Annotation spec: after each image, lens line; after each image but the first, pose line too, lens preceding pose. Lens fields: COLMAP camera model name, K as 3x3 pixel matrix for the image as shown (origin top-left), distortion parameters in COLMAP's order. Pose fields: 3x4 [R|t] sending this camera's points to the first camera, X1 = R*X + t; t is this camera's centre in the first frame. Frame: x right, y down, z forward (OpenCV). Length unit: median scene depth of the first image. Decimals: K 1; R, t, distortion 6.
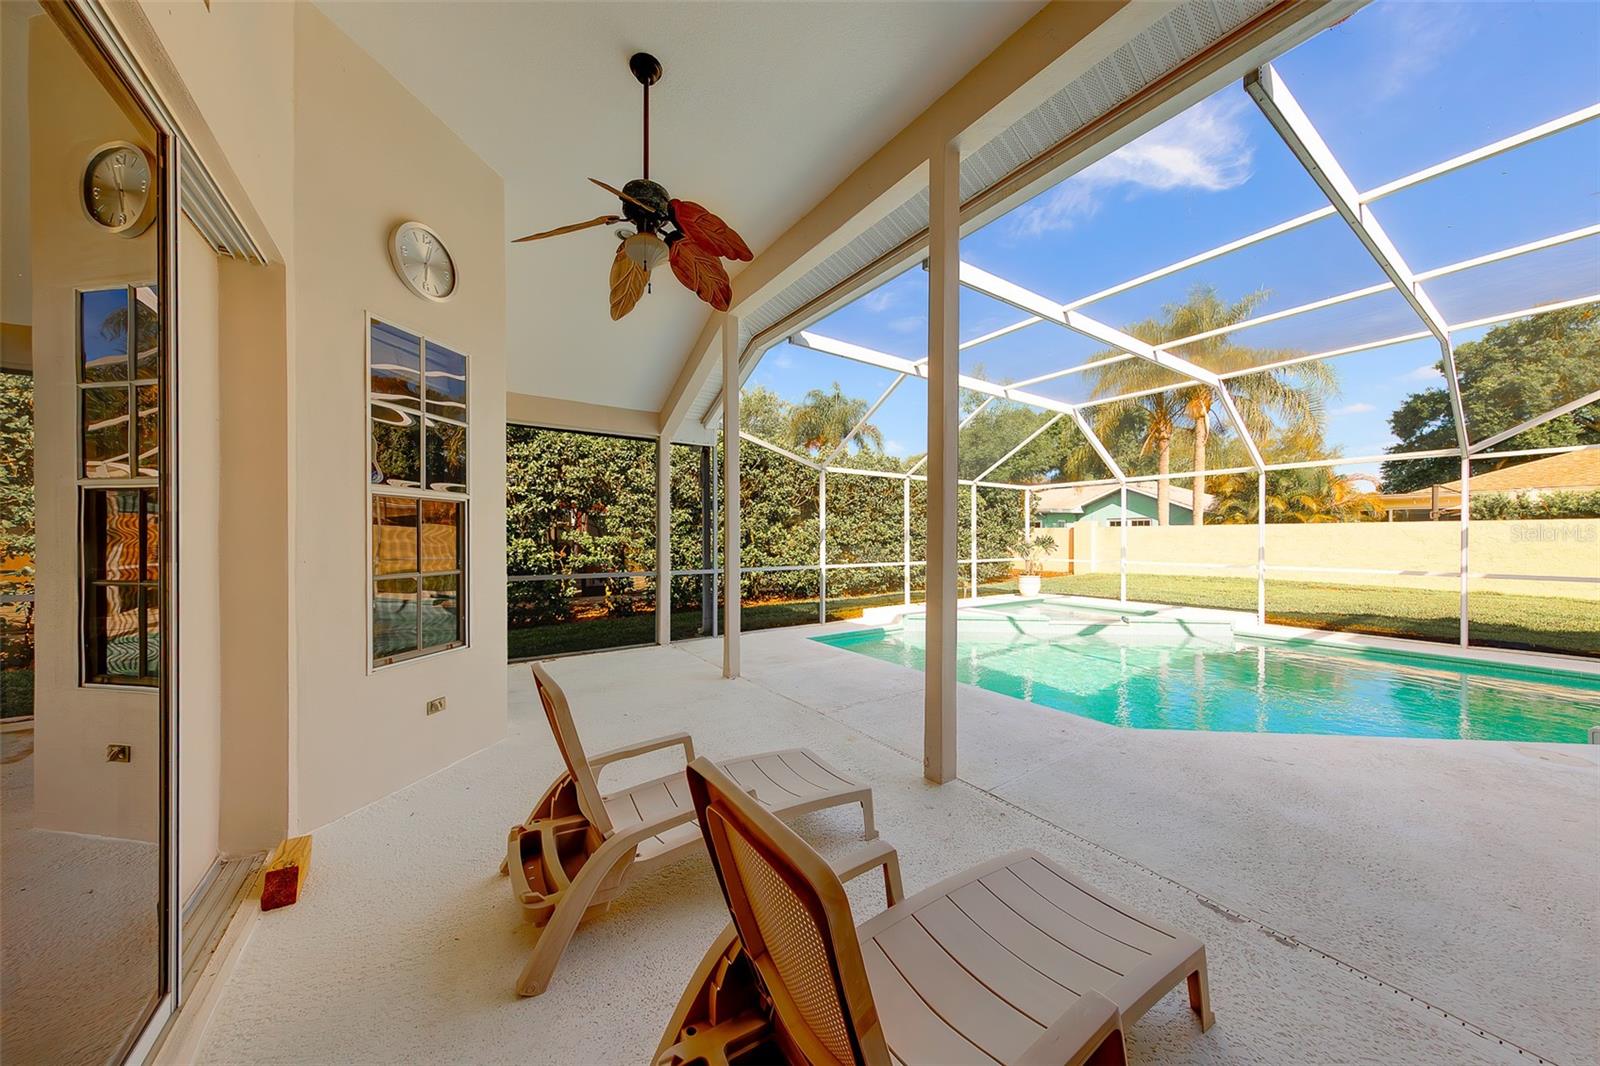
lens RADIAL K [[528.1, 0, 808.6], [0, 528.1, 539.4], [0, 0, 1]] dist [0.003838, -0.000400]
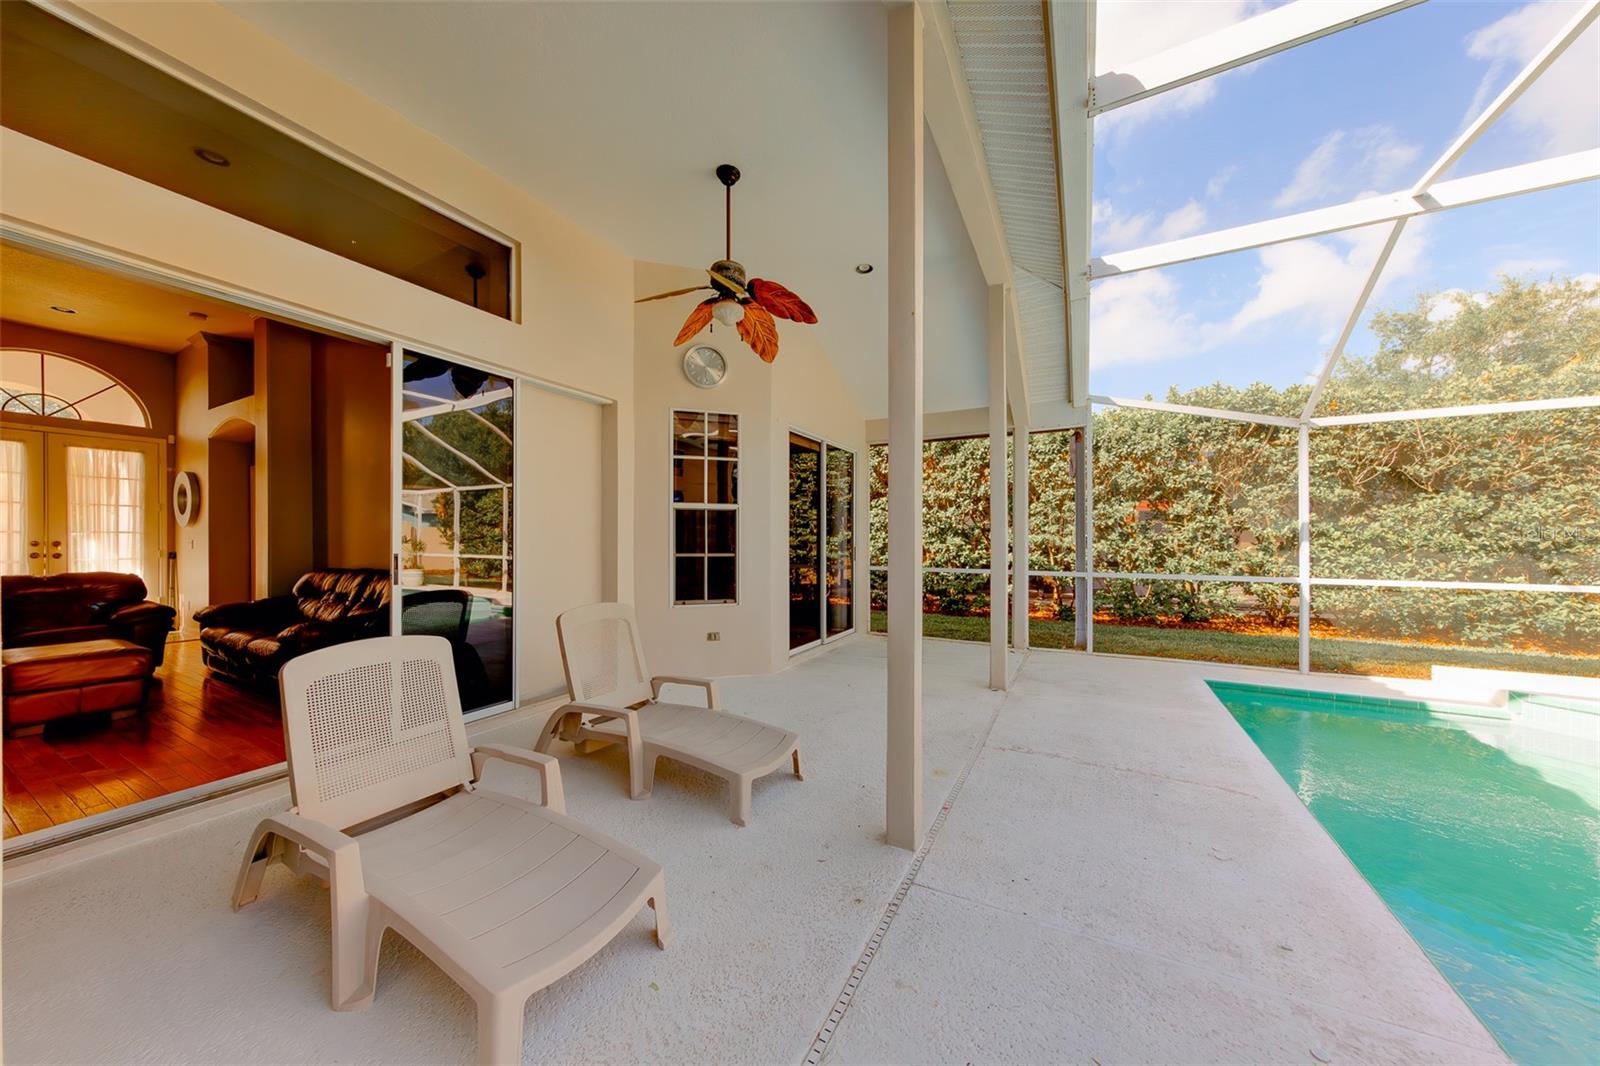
lens RADIAL K [[528.1, 0, 810.1], [0, 528.1, 540.3], [0, 0, 1]] dist [0.003838, -0.000400]
pose [[0.451692, 0.000533, -0.892174, 0.280790], [-0.004357, 0.999989, -0.001609, 0.006569], [0.892163, 0.004614, 0.451689, 0.172423]]
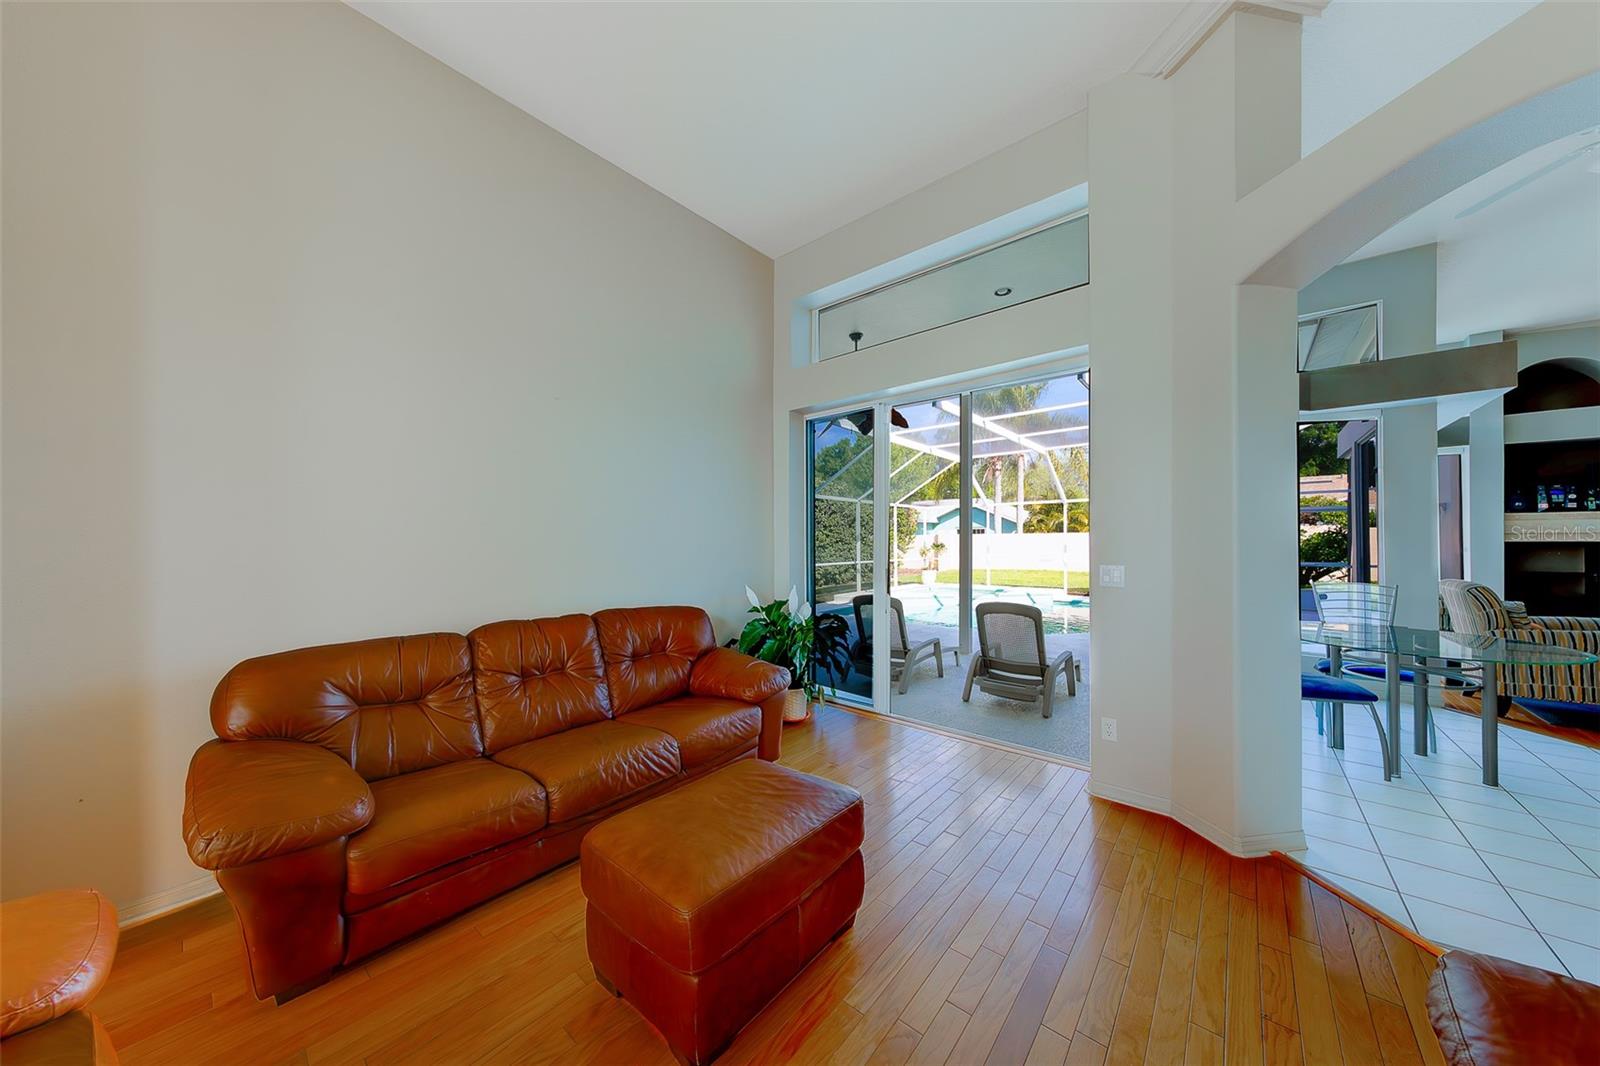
lens RADIAL K [[528.1, 0, 806.0], [0, 528.1, 545.4], [0, 0, 1]] dist [0.003838, -0.000400]
pose [[0.961502, -0.005919, 0.274736, -0.330999], [0.005474, 0.999982, 0.002386, -0.003615], [-0.274745, -0.000791, 0.961517, -0.313288]]
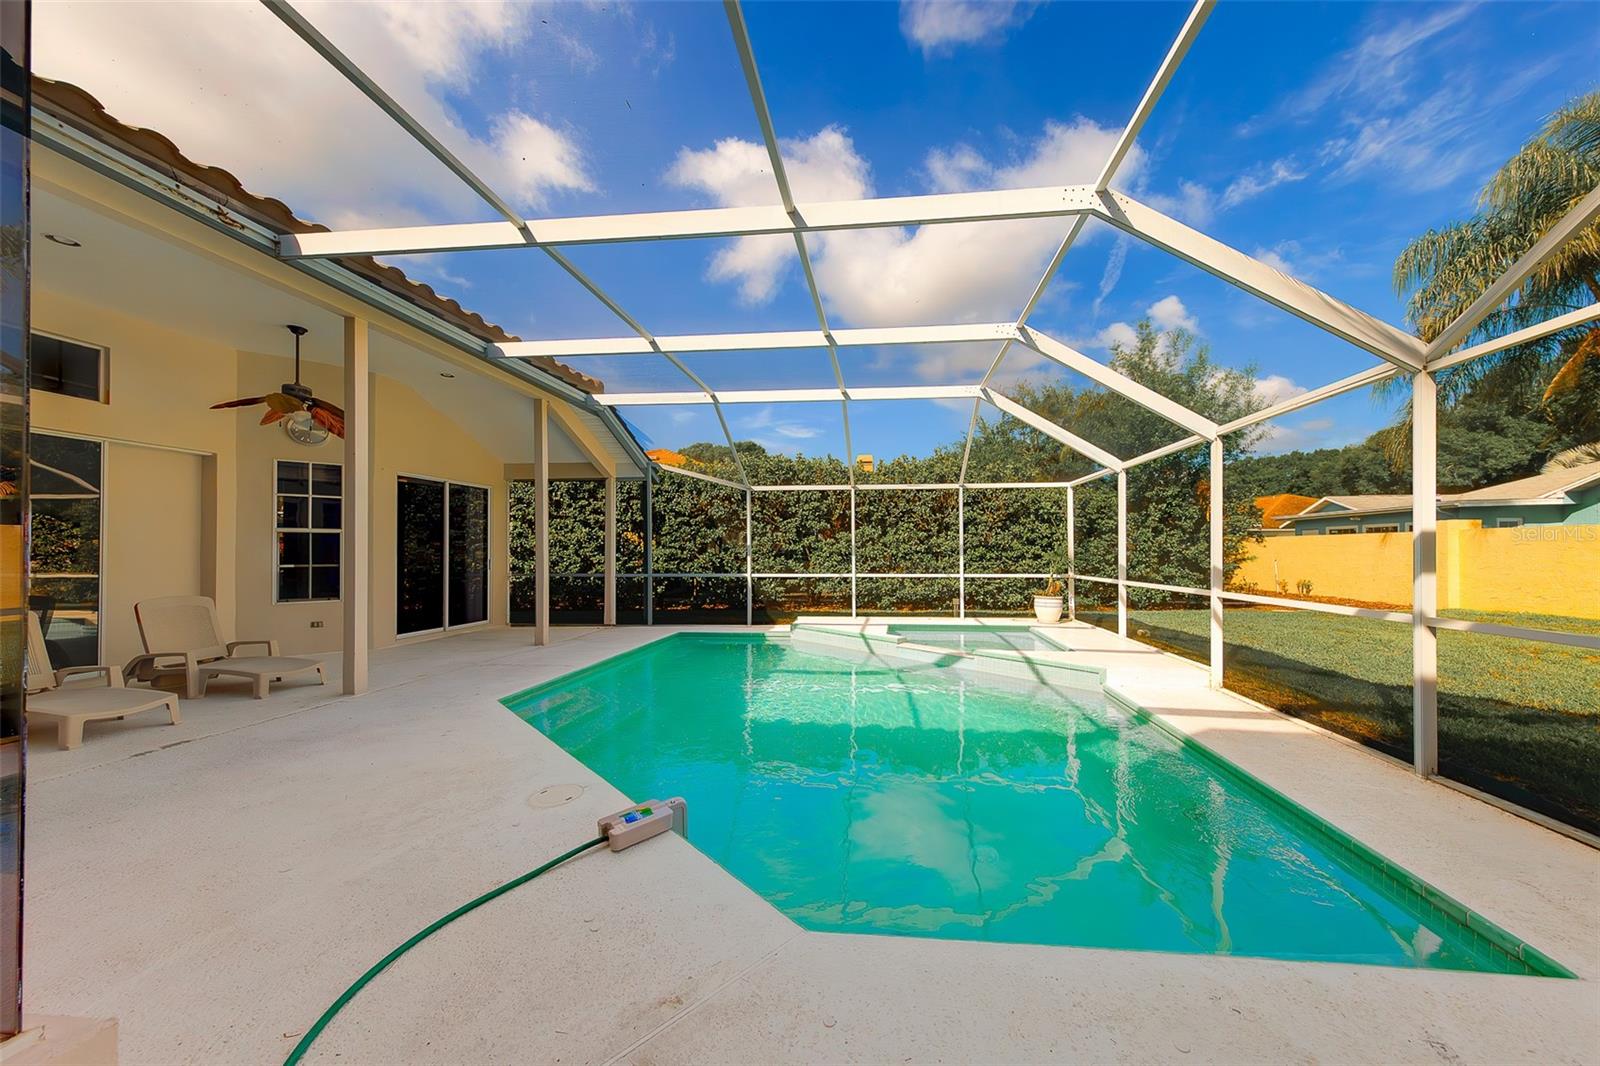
lens RADIAL K [[528.1, 0, 851.4], [0, 528.1, 547.0], [0, 0, 1]] dist [0.003838, -0.000400]
pose [[0.772123, -0.003571, -0.635463, 0.801737], [-0.001895, 0.999967, -0.007922, -0.000212], [0.635470, 0.007321, 0.772091, 0.224234]]
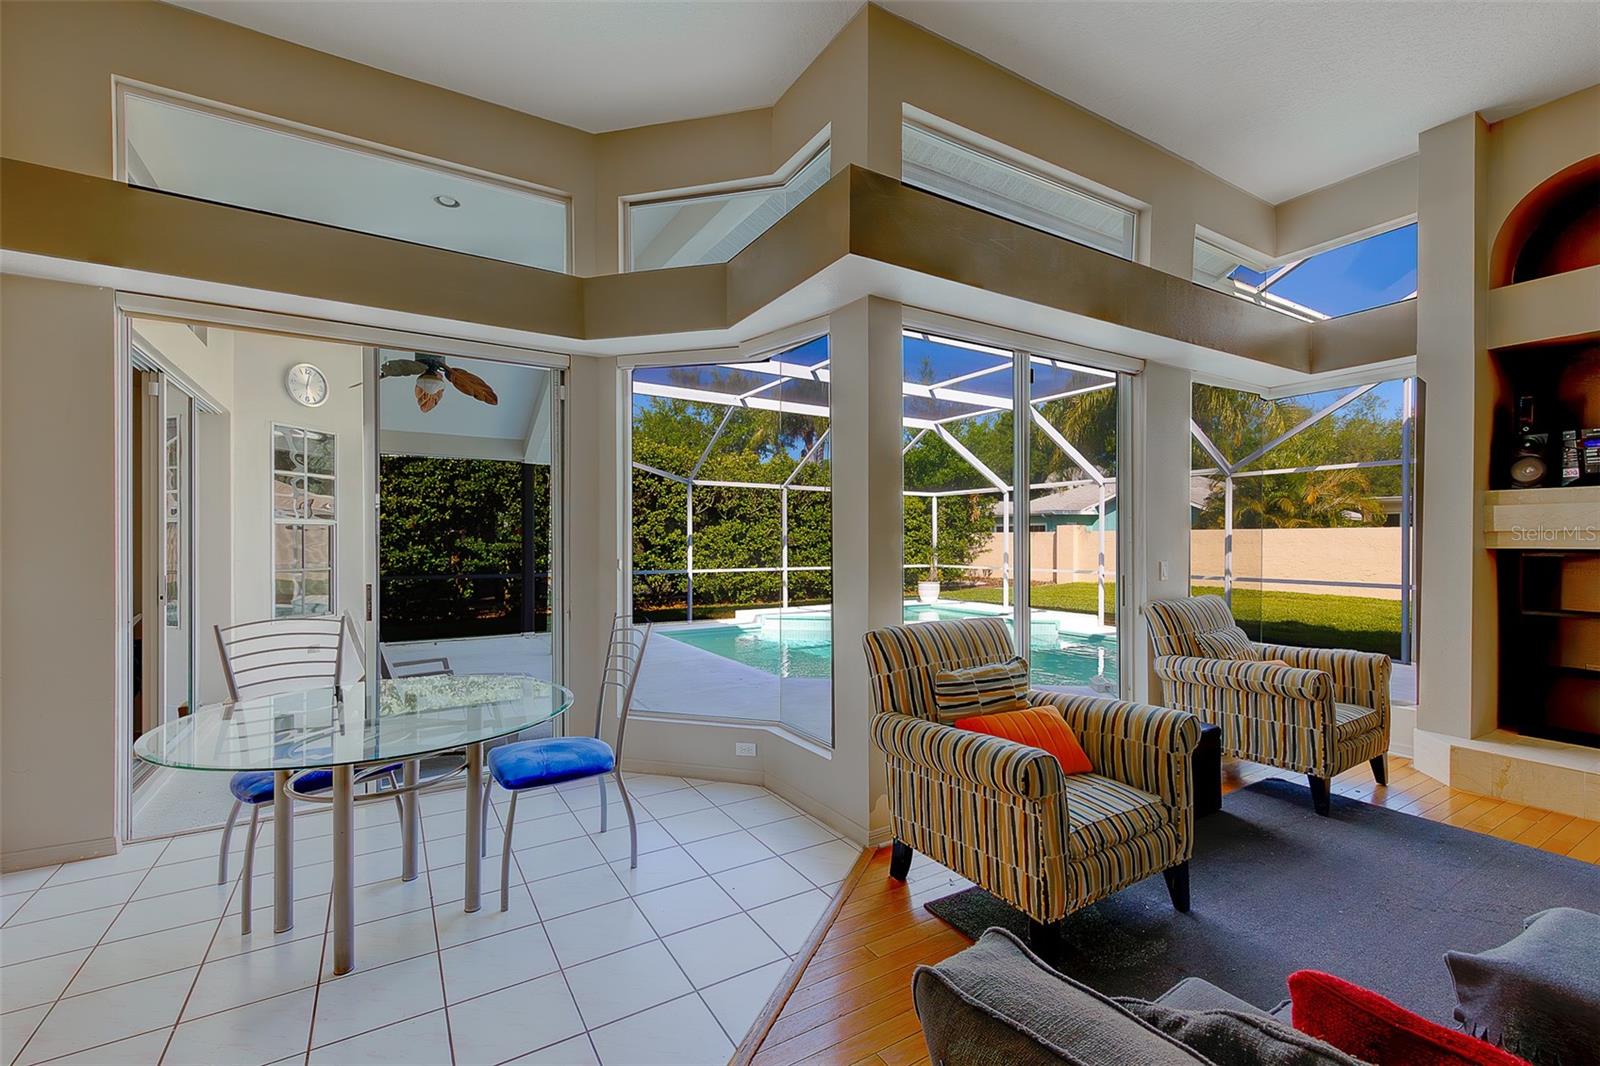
lens RADIAL K [[675.6, 0, 823.3], [0, 675.6, 546.7], [0, 0, 1]] dist [0.014664, -0.000558]
pose [[0.999307, 0.000256, -0.037226, 0.312179], [-0.000071, 0.999988, 0.004955, -0.005271], [0.037227, -0.004949, 0.999295, -0.344763]]
